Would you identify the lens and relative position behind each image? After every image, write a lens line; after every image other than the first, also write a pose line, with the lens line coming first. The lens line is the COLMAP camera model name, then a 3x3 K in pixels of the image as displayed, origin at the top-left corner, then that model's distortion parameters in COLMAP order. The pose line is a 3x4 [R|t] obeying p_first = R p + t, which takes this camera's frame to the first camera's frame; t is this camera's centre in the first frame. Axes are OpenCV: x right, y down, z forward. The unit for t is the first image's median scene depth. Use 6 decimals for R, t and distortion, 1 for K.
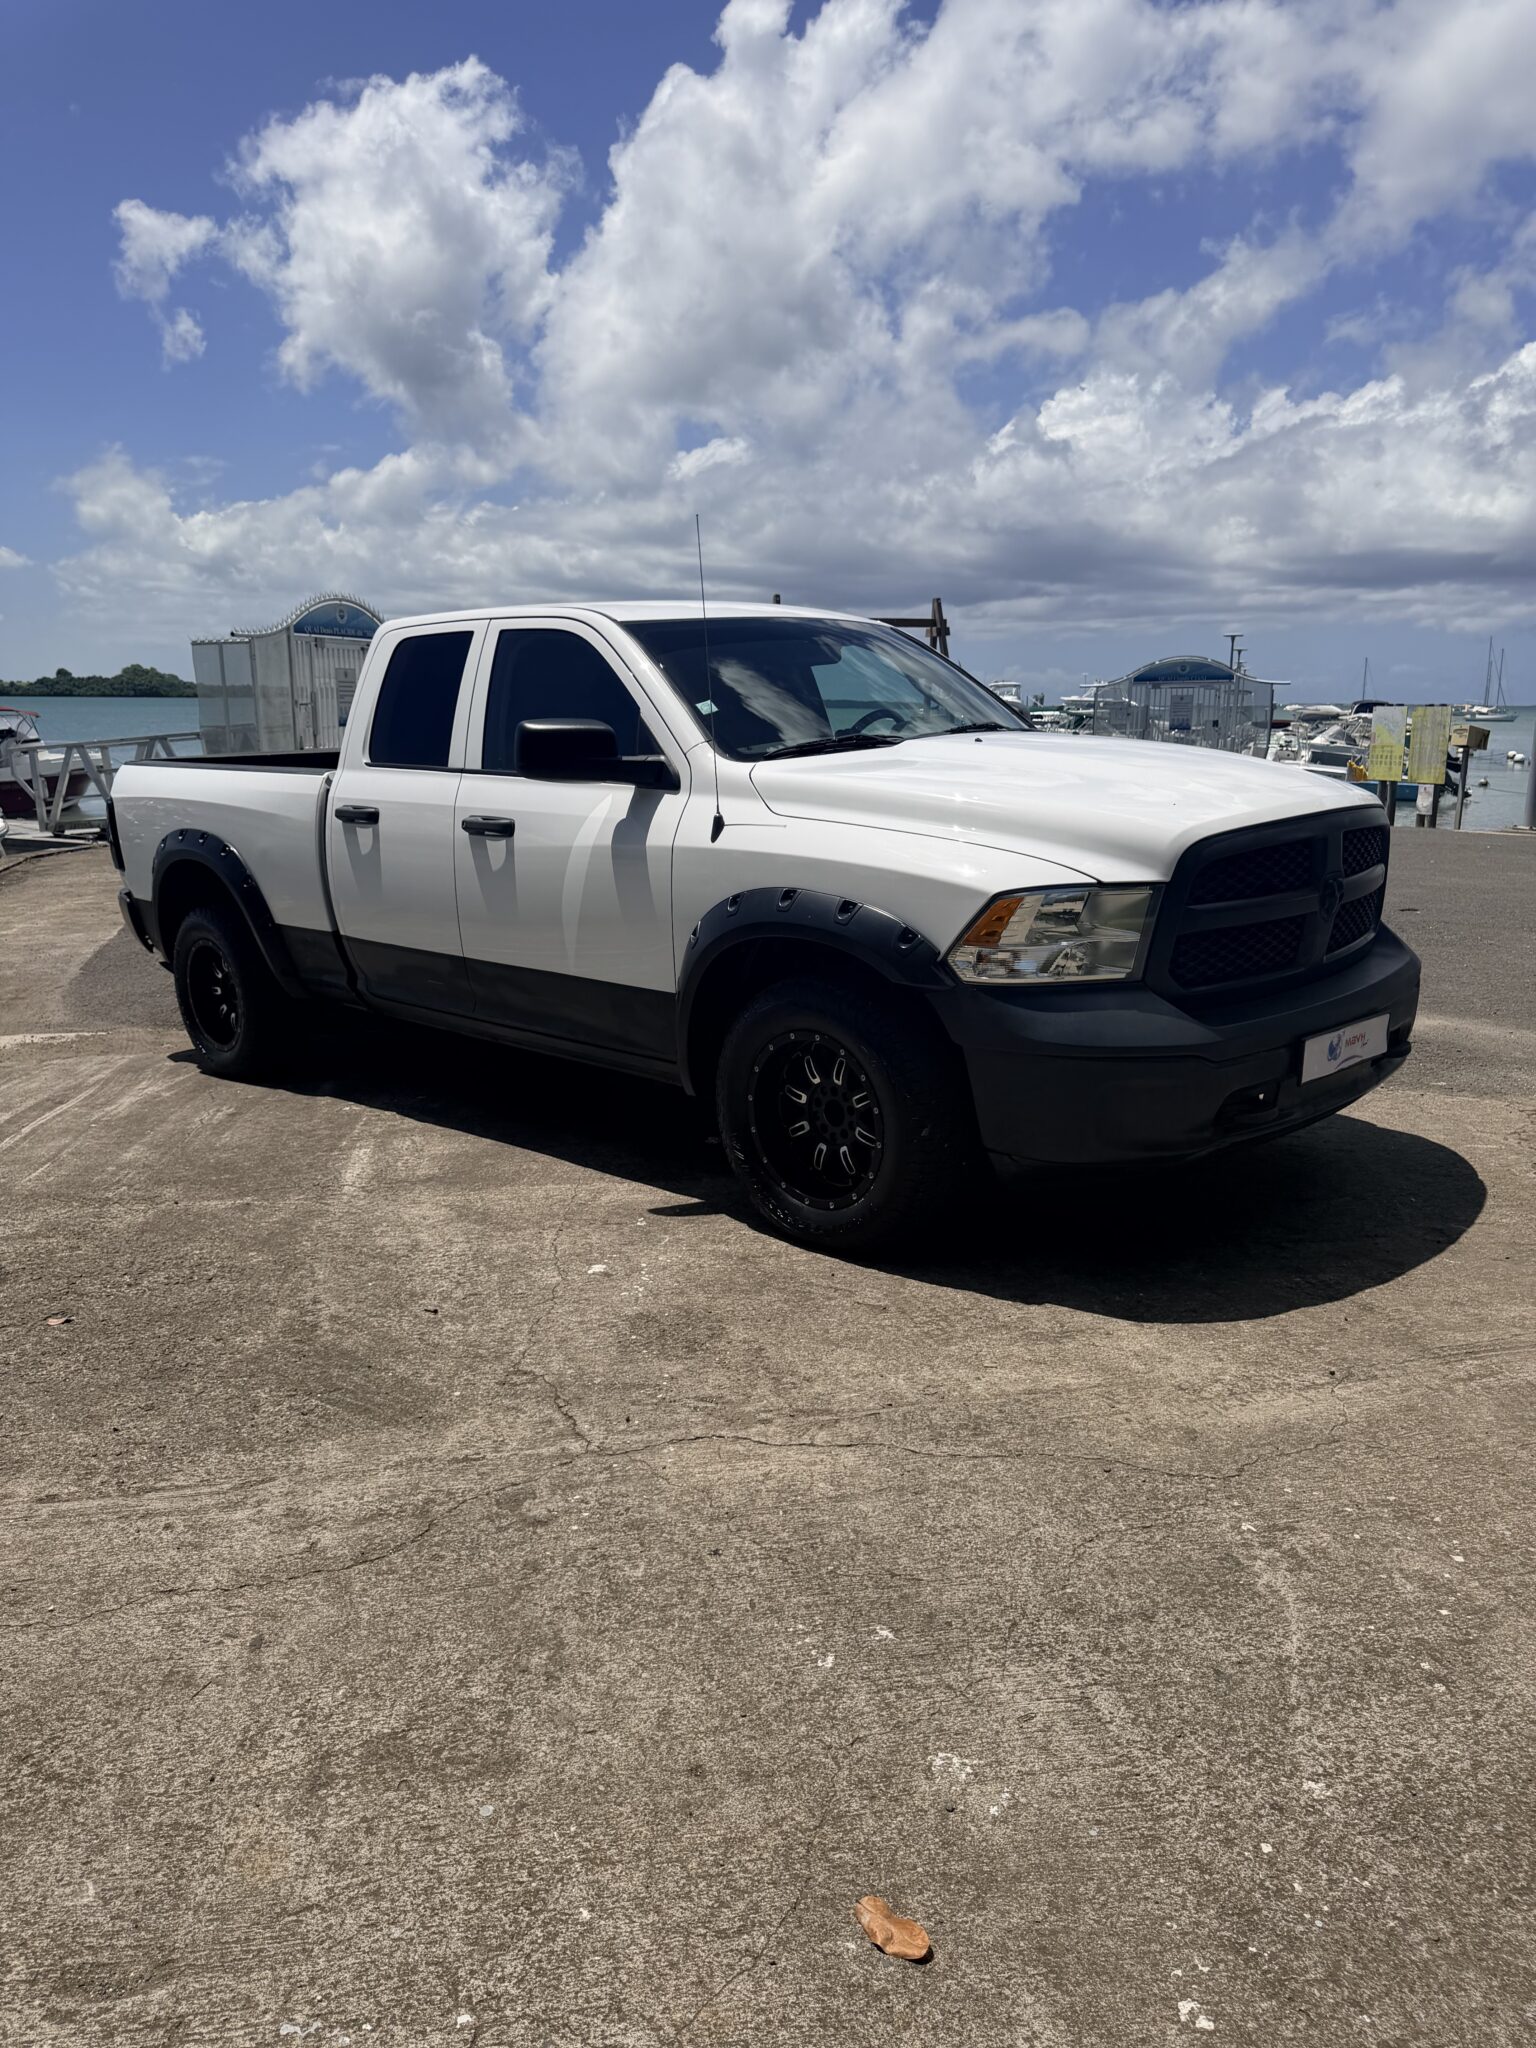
lens RADIAL K [[1464.0, 0, 775.0], [0, 1464.0, 985.8], [0, 0, 1]] dist [0.038844, -0.048290]
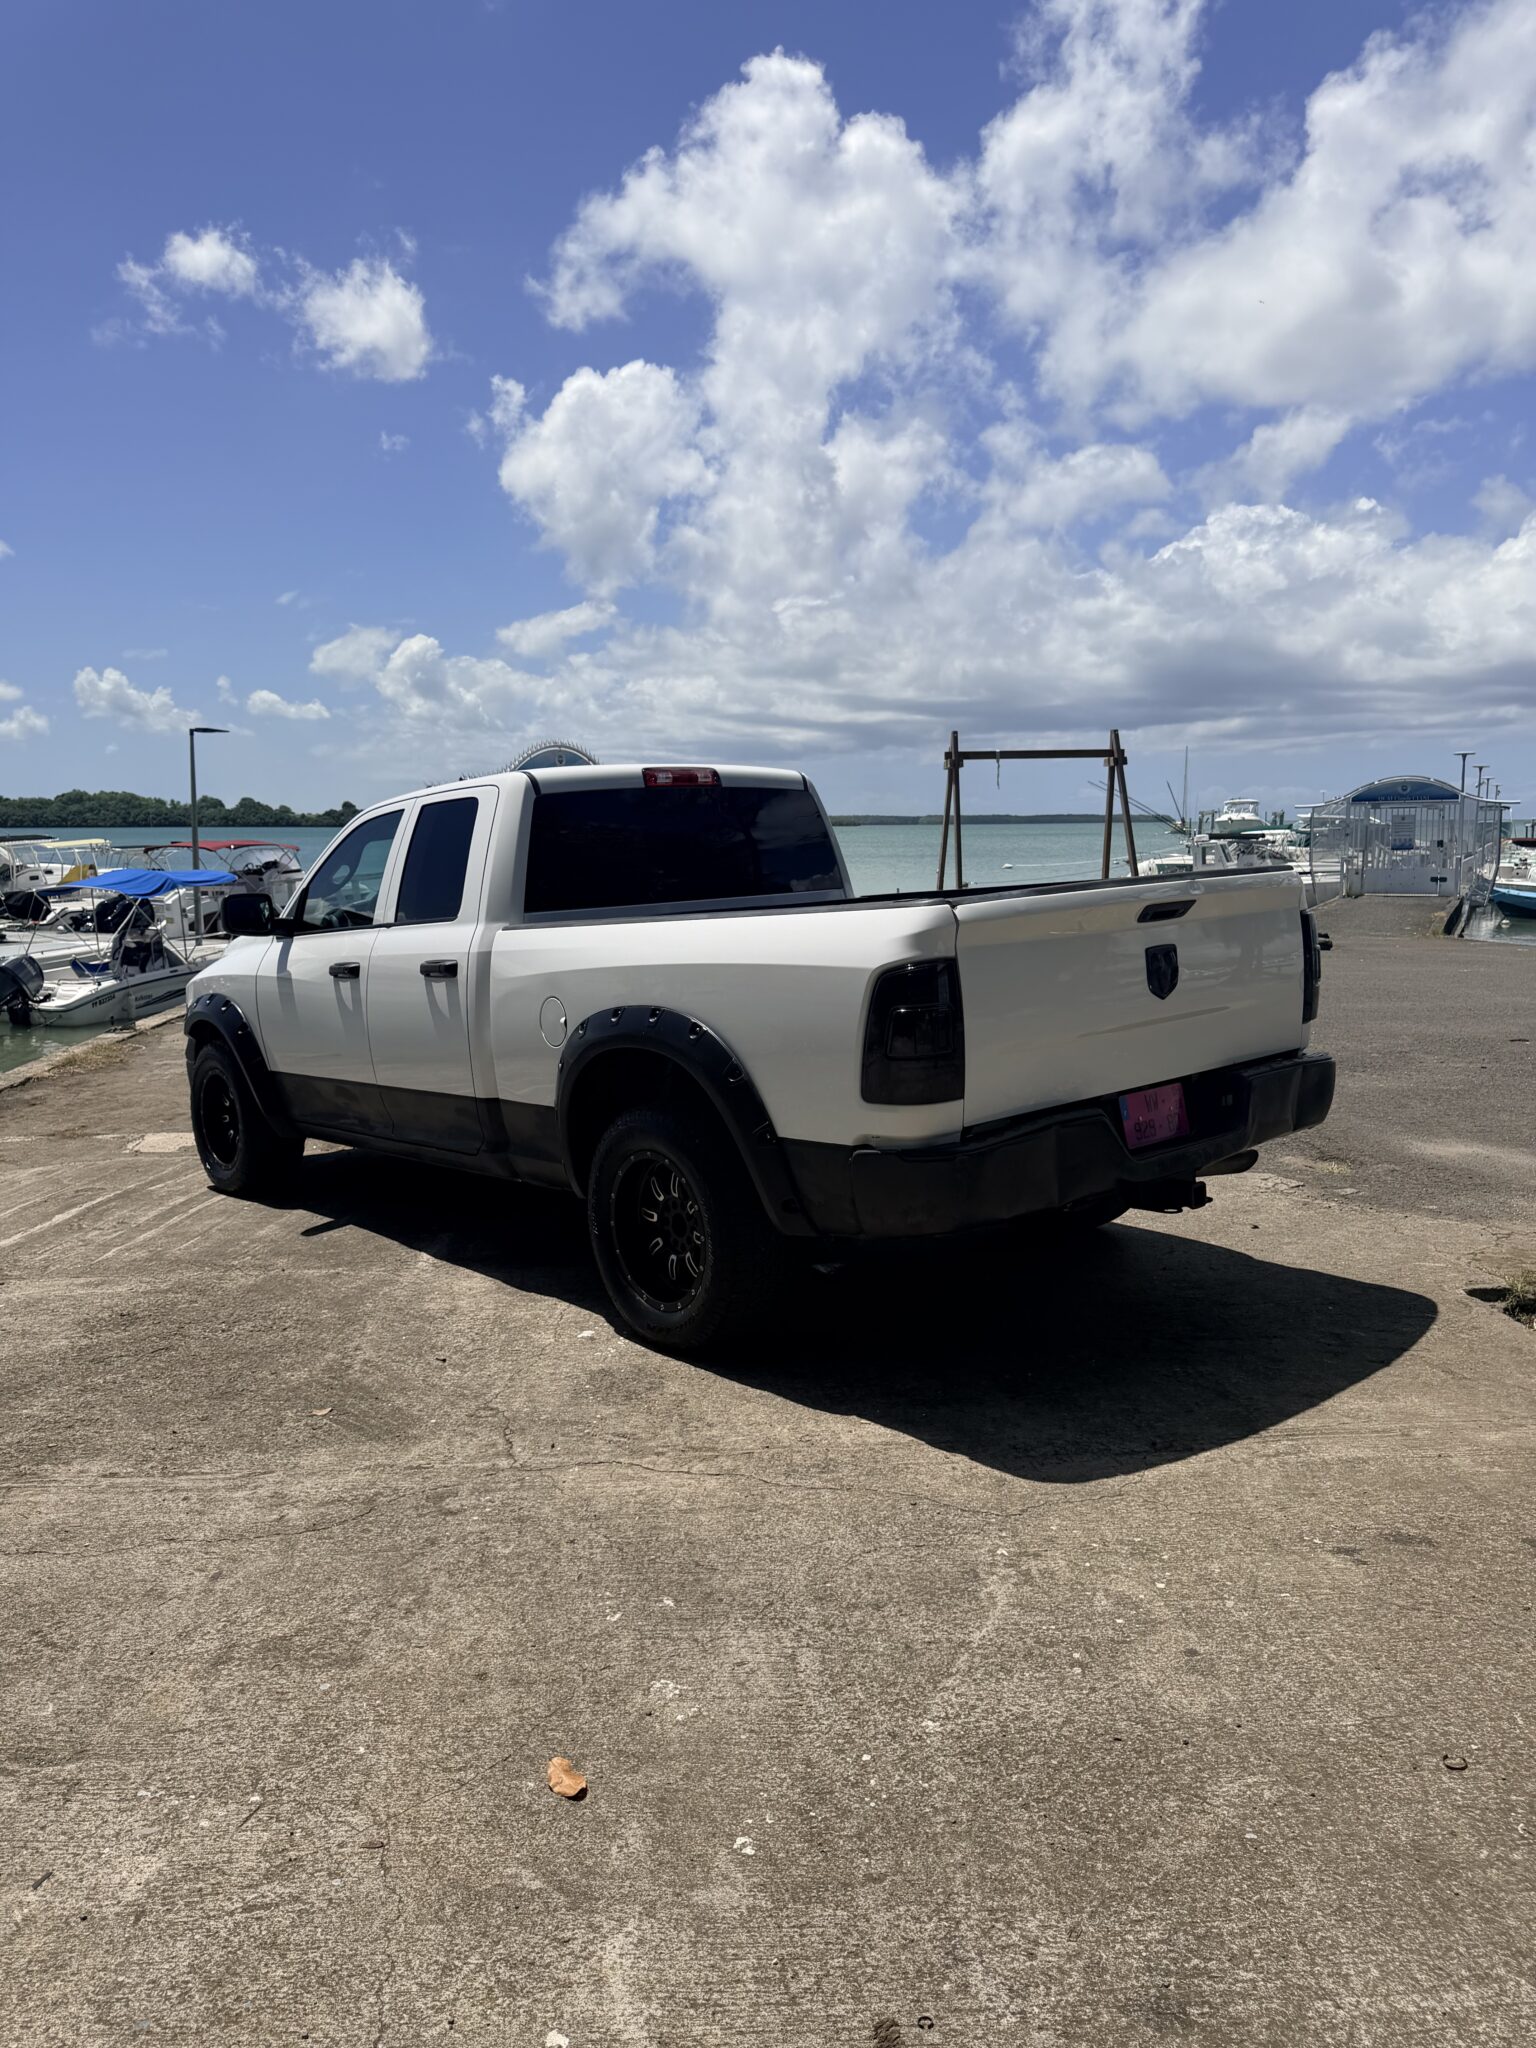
lens RADIAL K [[1464.0, 0, 766.9], [0, 1464.0, 993.4], [0, 0, 1]] dist [0.038844, -0.048290]
pose [[0.986318, 0.007005, -0.164704, 0.315570], [-0.019416, 0.997079, -0.073864, 0.001978], [0.163706, 0.076052, 0.983573, -0.249931]]
